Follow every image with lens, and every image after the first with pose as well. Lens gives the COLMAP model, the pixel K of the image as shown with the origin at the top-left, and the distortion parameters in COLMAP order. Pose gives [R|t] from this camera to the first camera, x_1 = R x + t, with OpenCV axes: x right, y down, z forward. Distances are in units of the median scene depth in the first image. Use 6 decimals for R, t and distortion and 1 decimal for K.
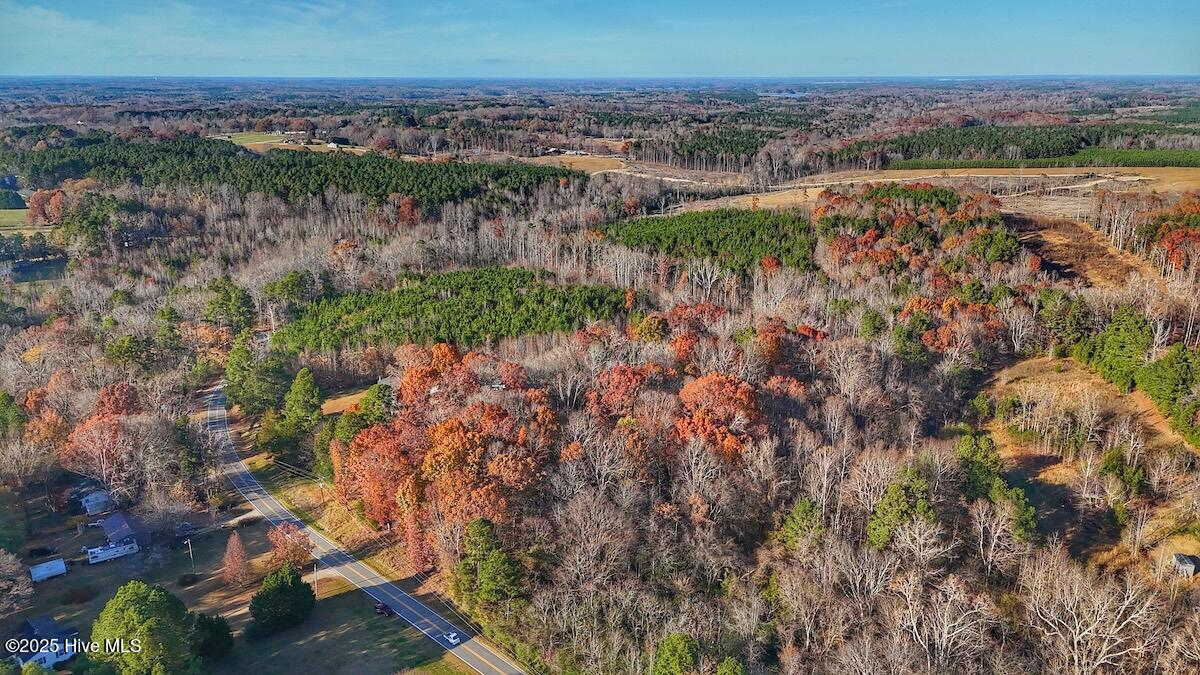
lens RADIAL K [[876.0, 0, 602.4], [0, 876.0, 327.1], [0, 0, 1]] dist [0.071151, -0.070841]
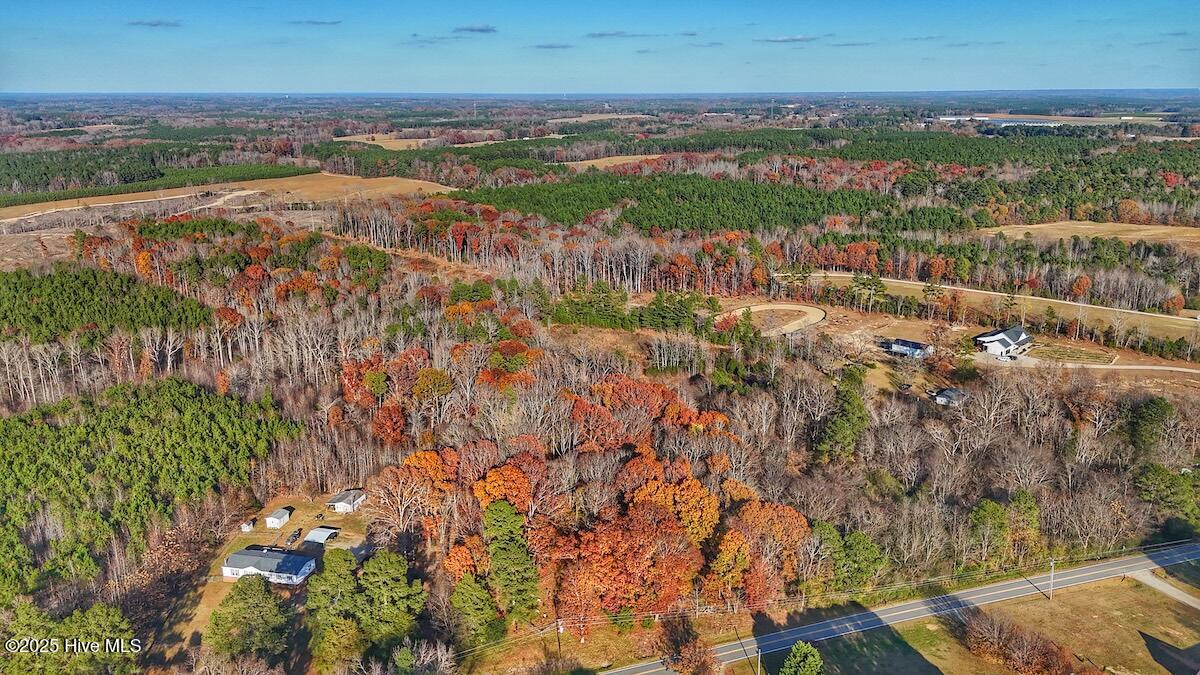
lens RADIAL K [[876.0, 0, 603.0], [0, 876.0, 338.2], [0, 0, 1]] dist [0.071151, -0.070841]
pose [[0.441697, -0.243013, 0.863625, -0.178512], [0.248912, 0.958020, 0.142269, -0.035374], [-0.861944, 0.152127, 0.483643, 0.100476]]
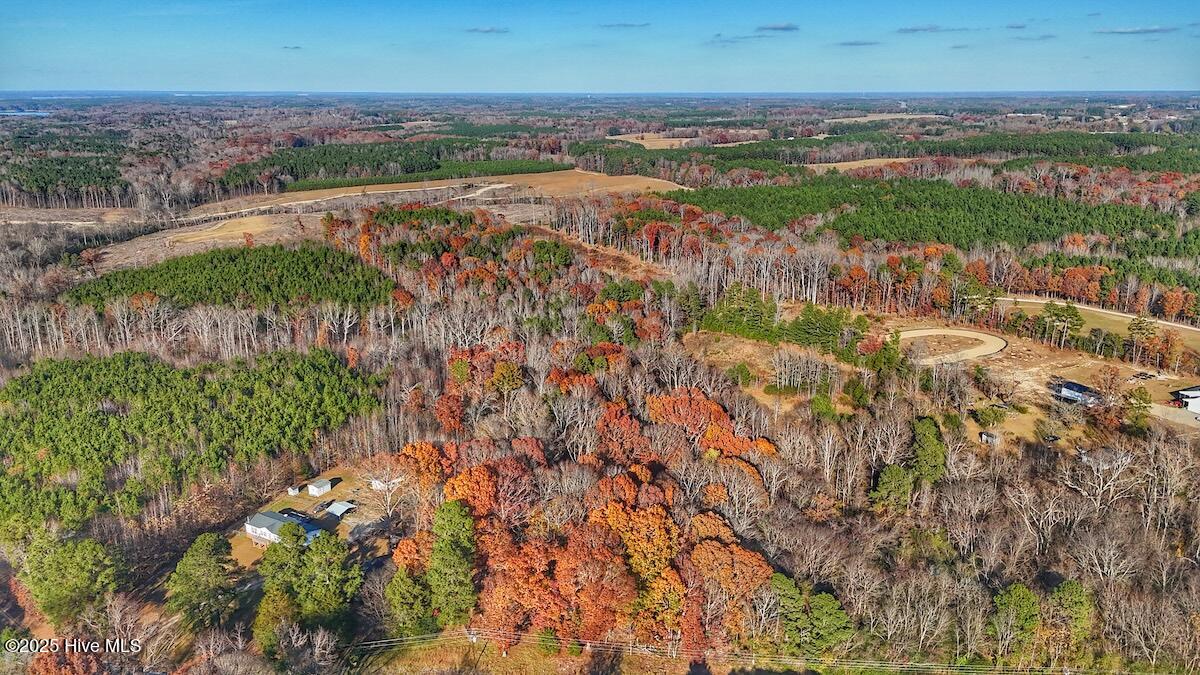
lens RADIAL K [[876.0, 0, 603.4], [0, 876.0, 339.4], [0, 0, 1]] dist [0.071151, -0.070841]
pose [[0.702573, -0.192751, 0.685010, -0.139276], [0.195119, 0.977904, 0.075045, -0.023857], [-0.684339, 0.080934, 0.724658, 0.059421]]
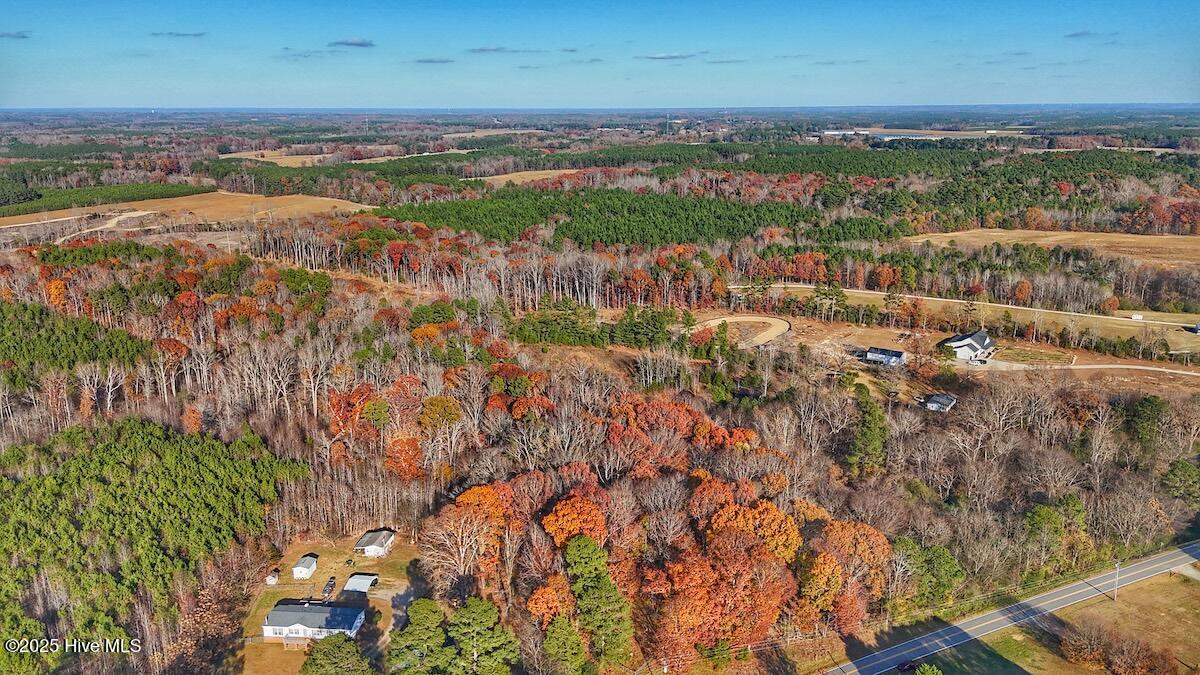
lens RADIAL K [[876.0, 0, 601.9], [0, 876.0, 335.7], [0, 0, 1]] dist [0.071151, -0.070841]
pose [[0.324912, -0.239660, 0.914874, -0.185166], [0.263558, 0.951982, 0.155779, -0.044739], [-0.908278, 0.190508, 0.372475, 0.133688]]
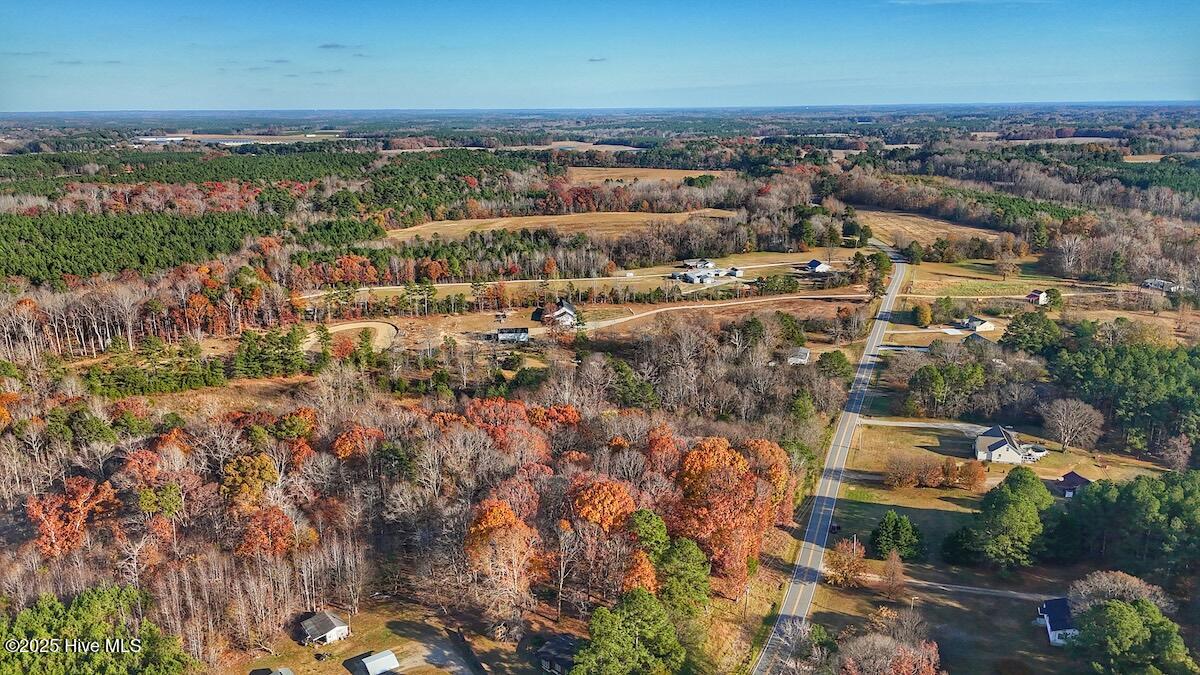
lens RADIAL K [[876.0, 0, 602.6], [0, 876.0, 342.4], [0, 0, 1]] dist [0.071151, -0.070841]
pose [[-0.412788, -0.231684, 0.880868, -0.187294], [0.258950, 0.897348, 0.357367, -0.076849], [-0.873242, 0.375618, -0.310420, 0.248223]]
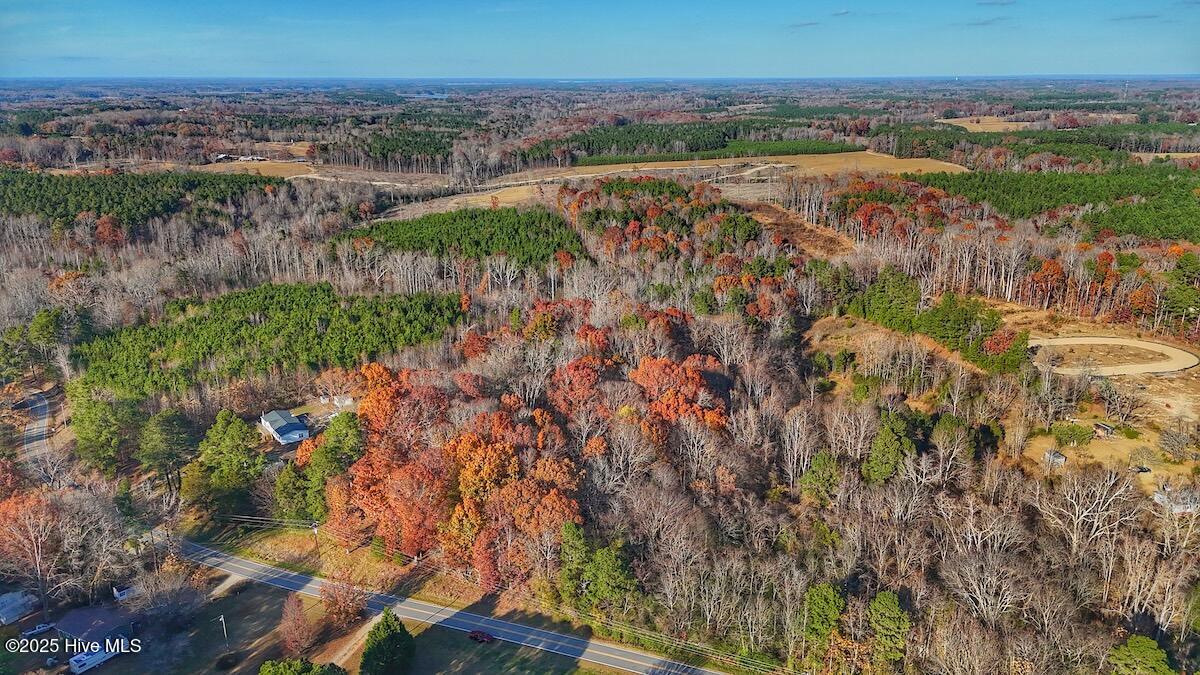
lens RADIAL K [[876.0, 0, 603.6], [0, 876.0, 336.8], [0, 0, 1]] dist [0.071151, -0.070841]
pose [[0.920380, -0.111916, 0.374668, -0.068792], [0.108585, 0.993632, 0.030062, -0.002278], [-0.375646, 0.013015, 0.926672, 0.010609]]
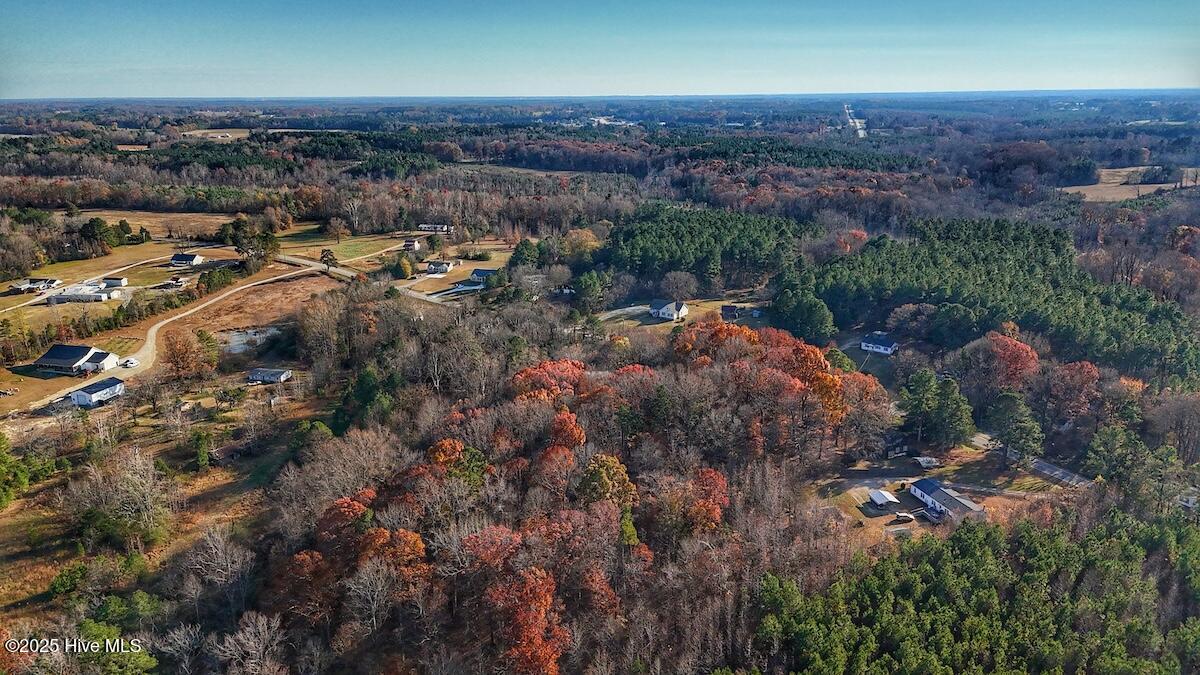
lens RADIAL K [[876.0, 0, 605.3], [0, 876.0, 349.8], [0, 0, 1]] dist [0.071151, -0.070841]
pose [[-0.998033, 0.027882, -0.056154, 0.023815], [-0.006291, 0.846610, 0.532176, -0.112547], [0.062378, 0.531483, -0.844769, 0.398564]]
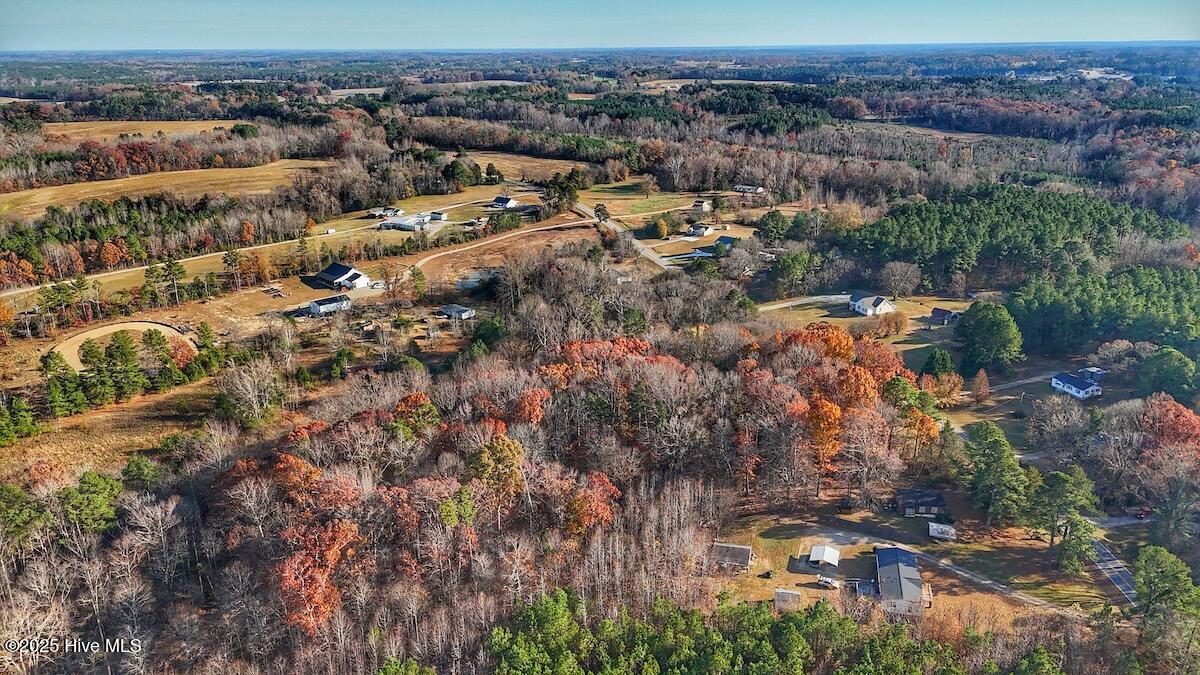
lens RADIAL K [[876.0, 0, 602.4], [0, 876.0, 360.8], [0, 0, 1]] dist [0.071151, -0.070841]
pose [[-0.892452, -0.143185, 0.427817, -0.076846], [0.133404, 0.822131, 0.553447, -0.110211], [-0.430967, 0.550997, -0.714611, 0.372544]]
